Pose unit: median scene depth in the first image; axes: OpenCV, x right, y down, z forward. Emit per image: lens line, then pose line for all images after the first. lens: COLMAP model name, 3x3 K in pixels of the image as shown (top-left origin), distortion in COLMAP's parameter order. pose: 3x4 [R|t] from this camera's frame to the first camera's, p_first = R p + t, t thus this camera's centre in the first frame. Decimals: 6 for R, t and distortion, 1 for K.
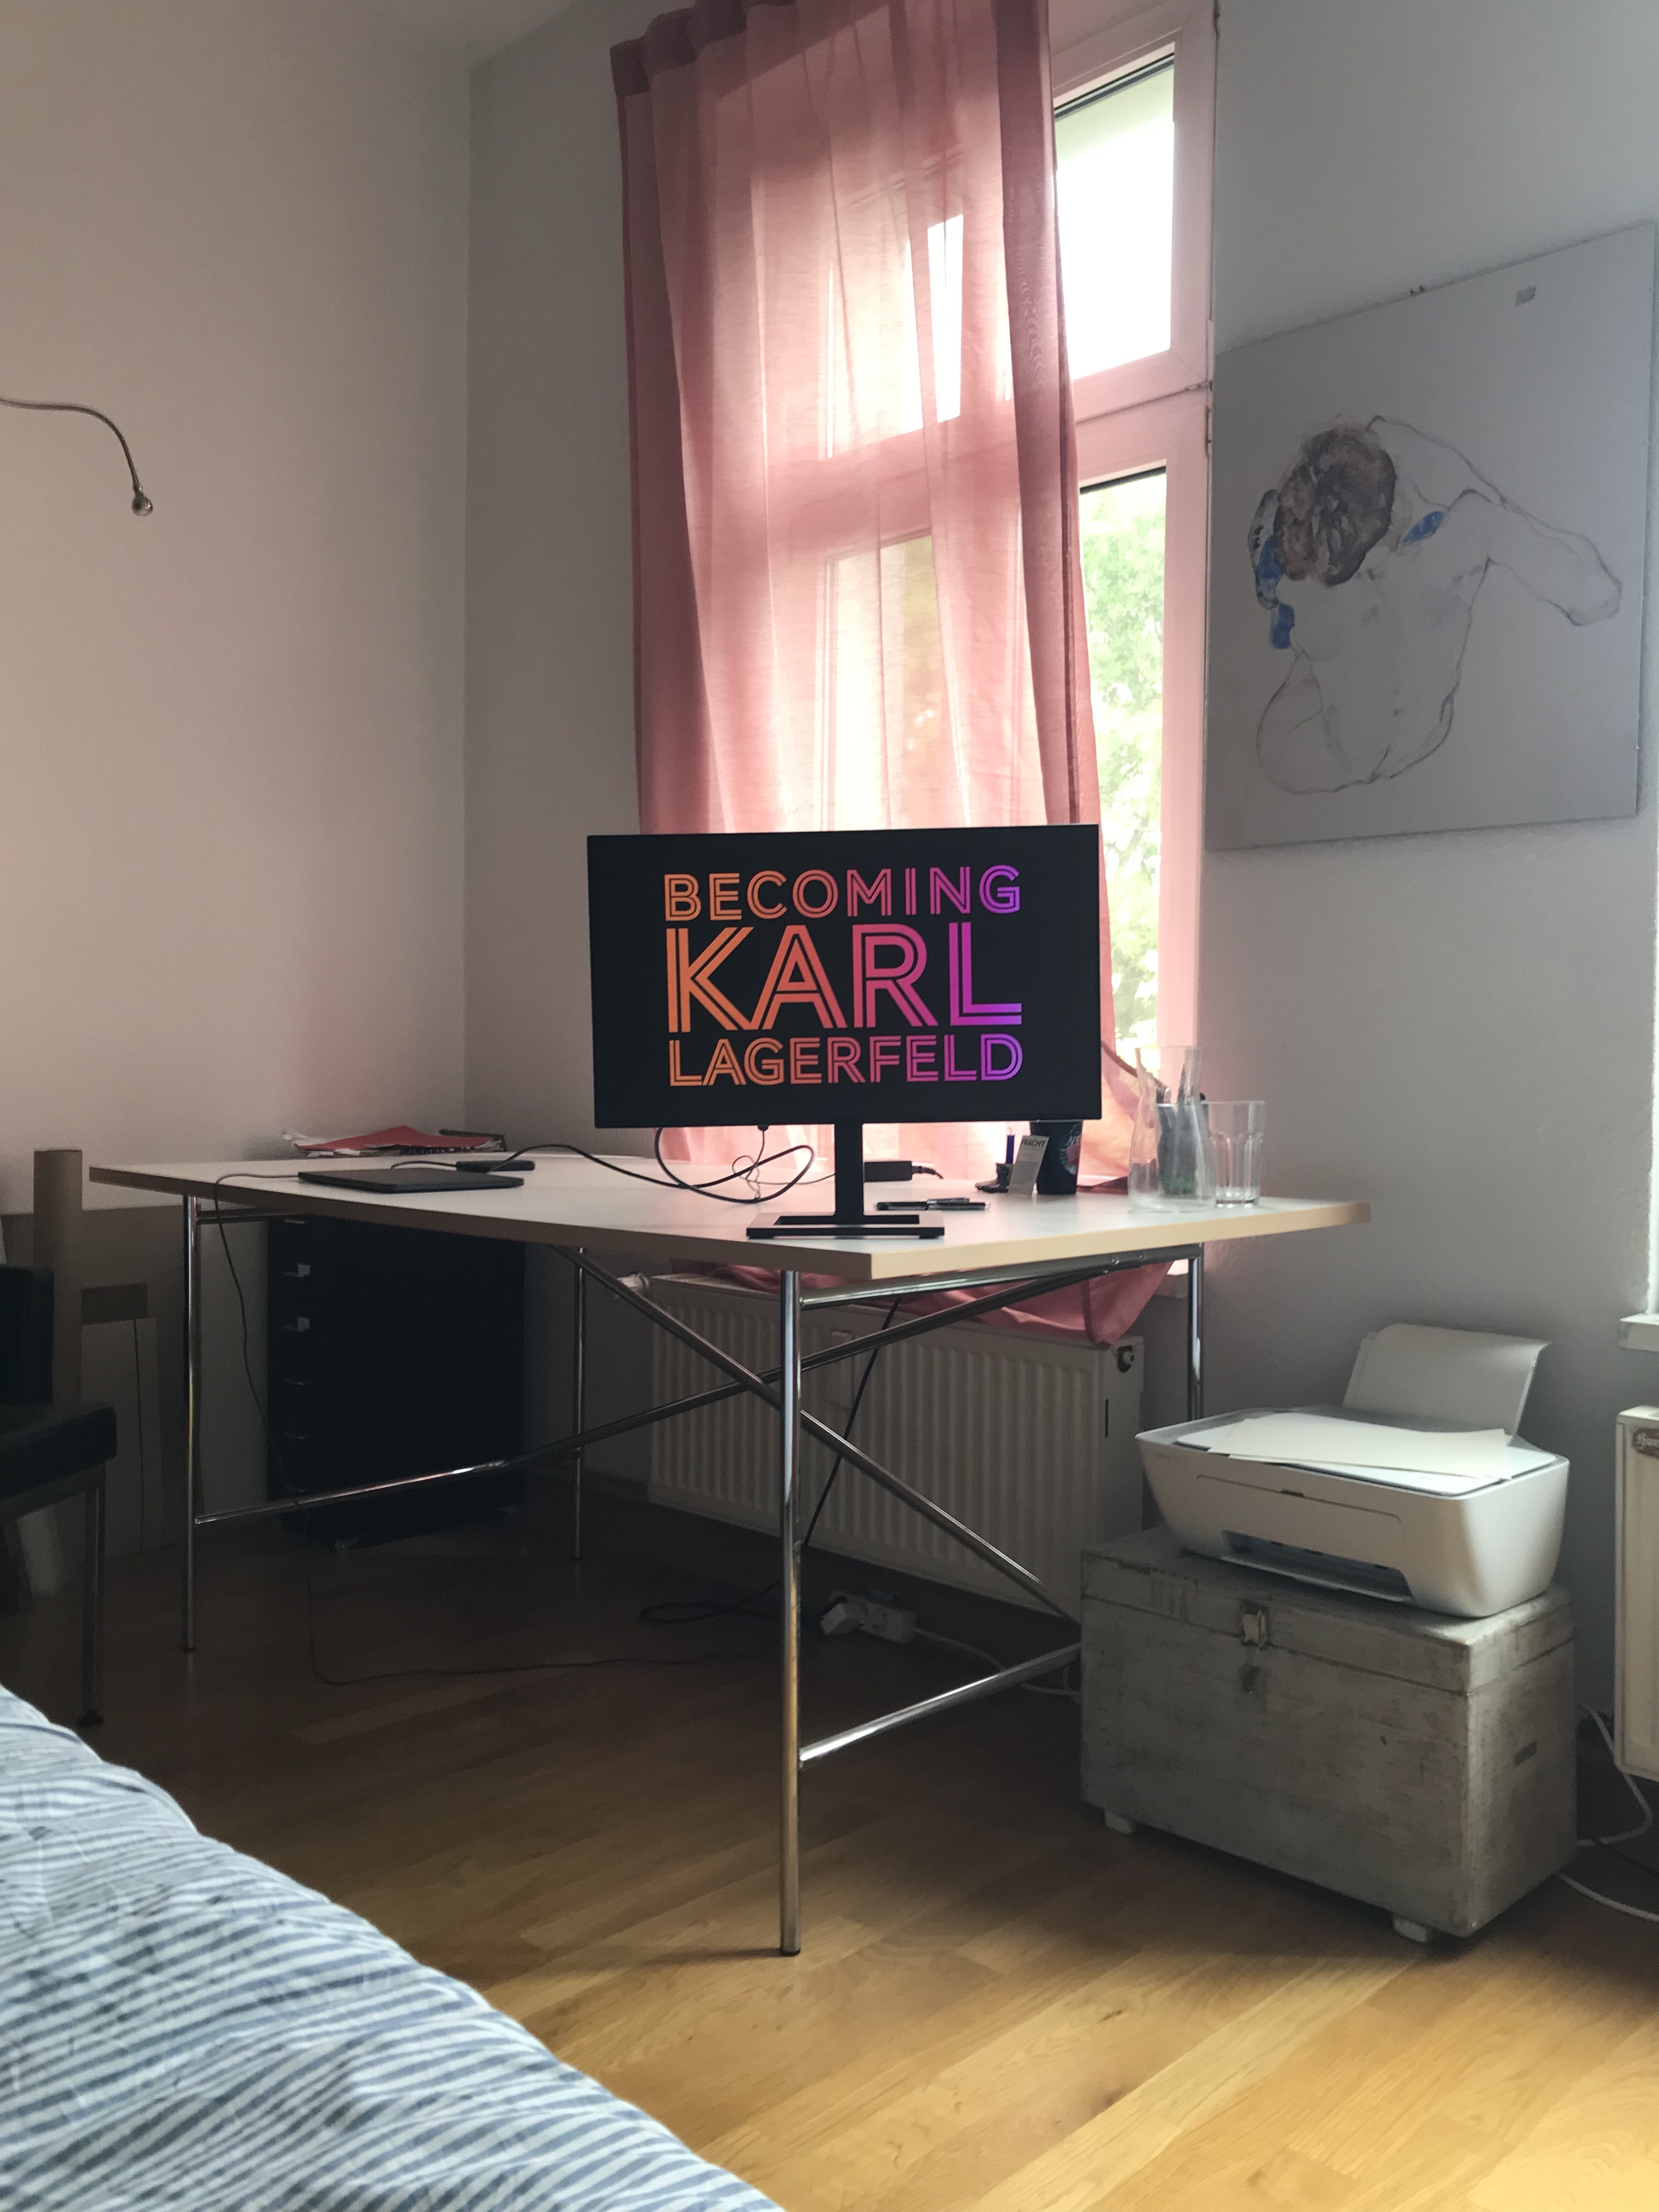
lens RADIAL K [[1832.3, 0, 819.2], [0, 1832.3, 1099.6], [0, 0, 1]] dist [0.025123, -0.020151]
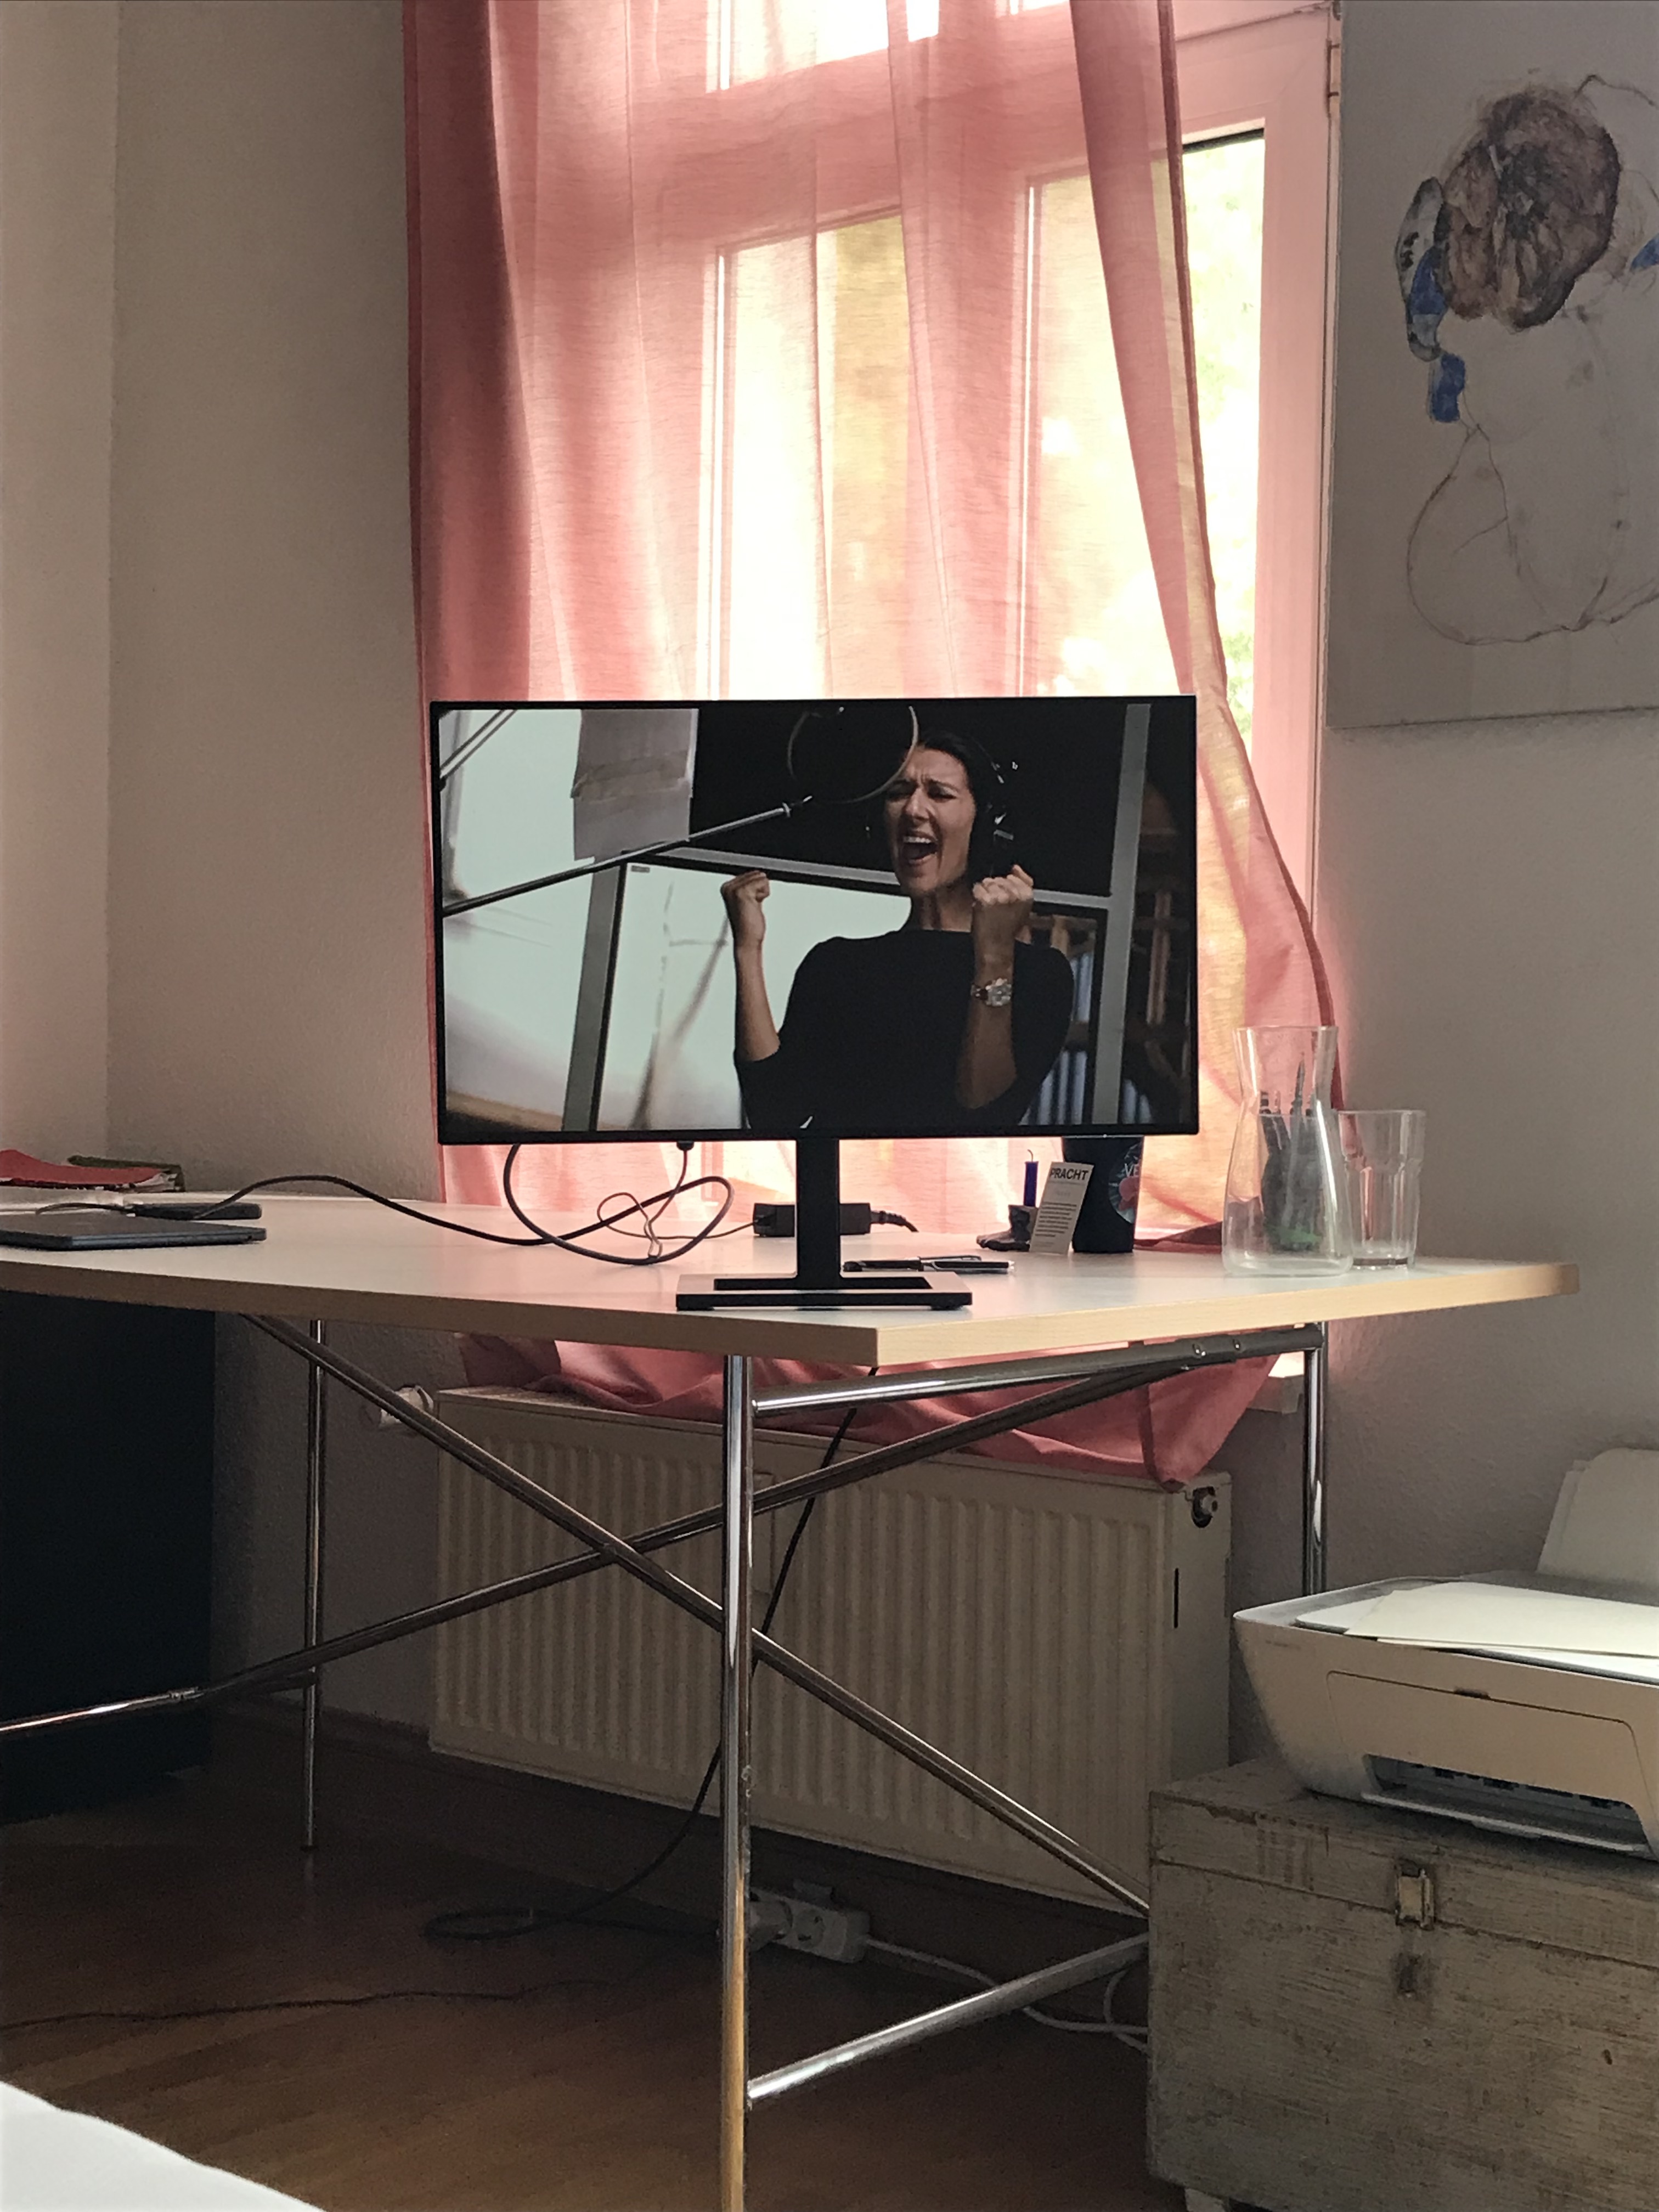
lens RADIAL K [[3148.0, 0, 829.5], [0, 3148.0, 1106.0], [0, 0, 1]] dist [0.049171, -0.021515]
pose [[0.997062, 0.004219, 0.076486, -0.054317], [-0.003890, 0.999983, -0.004442, 0.004890], [-0.076504, 0.004131, 0.997061, -0.110300]]
